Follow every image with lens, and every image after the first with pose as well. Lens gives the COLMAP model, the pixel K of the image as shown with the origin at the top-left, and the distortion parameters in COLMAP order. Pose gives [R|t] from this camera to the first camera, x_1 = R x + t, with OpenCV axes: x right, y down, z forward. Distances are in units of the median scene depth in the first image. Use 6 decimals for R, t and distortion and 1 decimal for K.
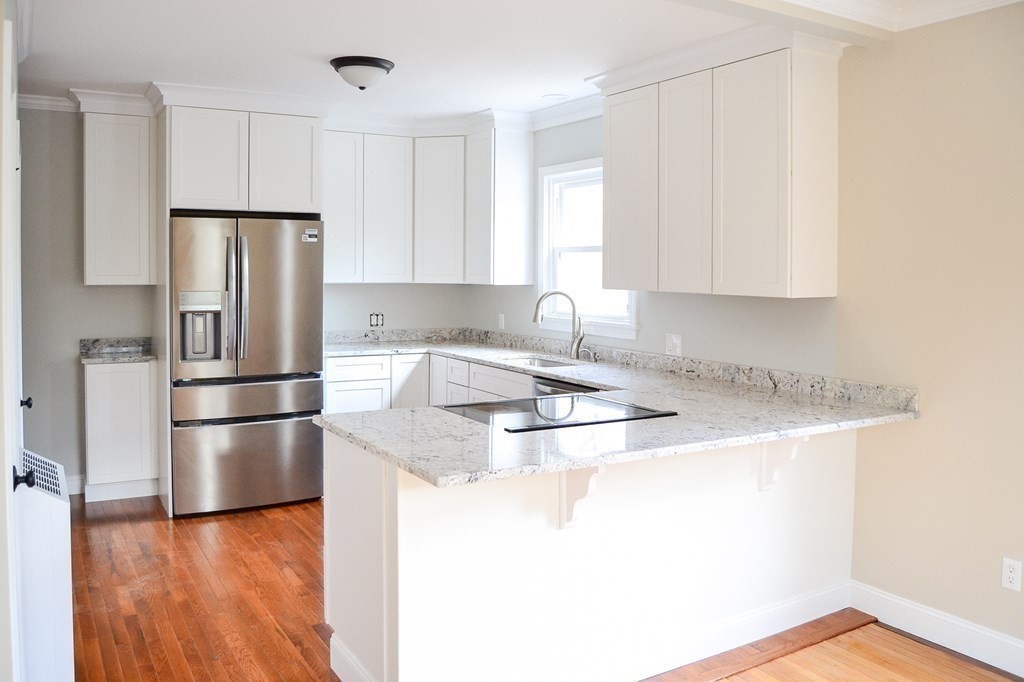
lens RADIAL K [[858.3, 0, 516.1], [0, 858.3, 332.1], [0, 0, 1]] dist [-0.072360, 0.036570]
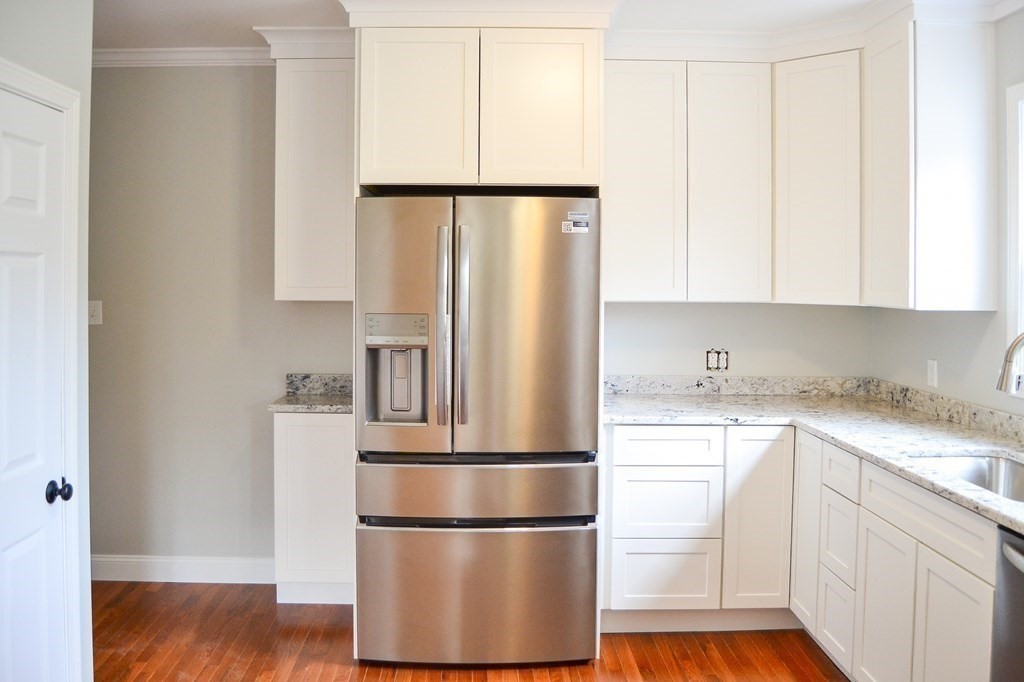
lens RADIAL K [[858.3, 0, 518.9], [0, 858.3, 274.0], [0, 0, 1]] dist [-0.072360, 0.036570]
pose [[0.883075, 0.000706, -0.469232, 0.003939], [-0.037541, 0.996900, -0.069150, -0.033360], [0.467728, 0.078680, 0.880363, 0.437296]]
